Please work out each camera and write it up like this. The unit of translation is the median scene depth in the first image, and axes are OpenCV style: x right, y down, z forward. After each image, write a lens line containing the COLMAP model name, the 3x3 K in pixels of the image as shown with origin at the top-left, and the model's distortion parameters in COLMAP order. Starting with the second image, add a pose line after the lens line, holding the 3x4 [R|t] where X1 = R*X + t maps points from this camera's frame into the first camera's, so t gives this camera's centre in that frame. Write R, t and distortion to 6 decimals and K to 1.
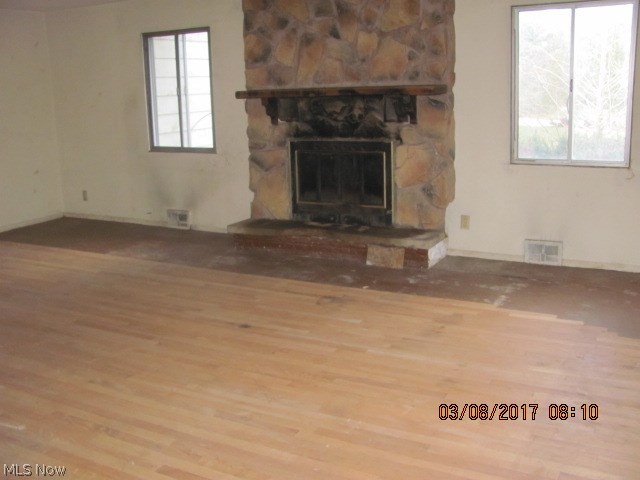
lens RADIAL K [[680.4, 0, 320.0], [0, 680.4, 240.0], [0, 0, 1]] dist [-0.231791, 0.236364]
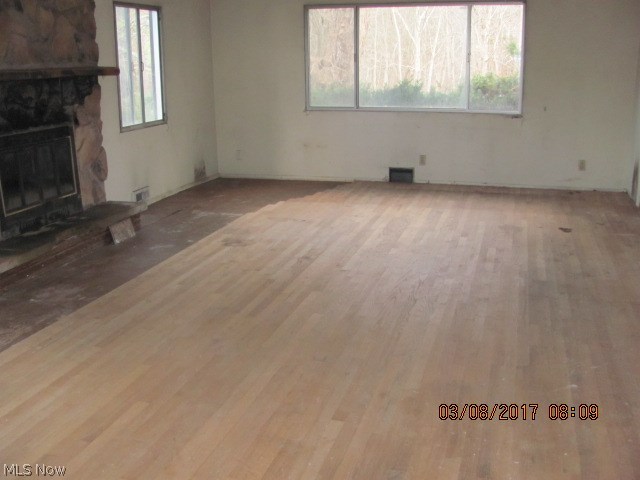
lens RADIAL K [[680.4, 0, 320.0], [0, 680.4, 240.0], [0, 0, 1]] dist [-0.231791, 0.236364]
pose [[-0.223020, -0.225592, 0.948351, -0.917727], [0.215633, 0.937337, 0.273682, -0.172109], [-0.950665, 0.265533, -0.160400, 0.851385]]
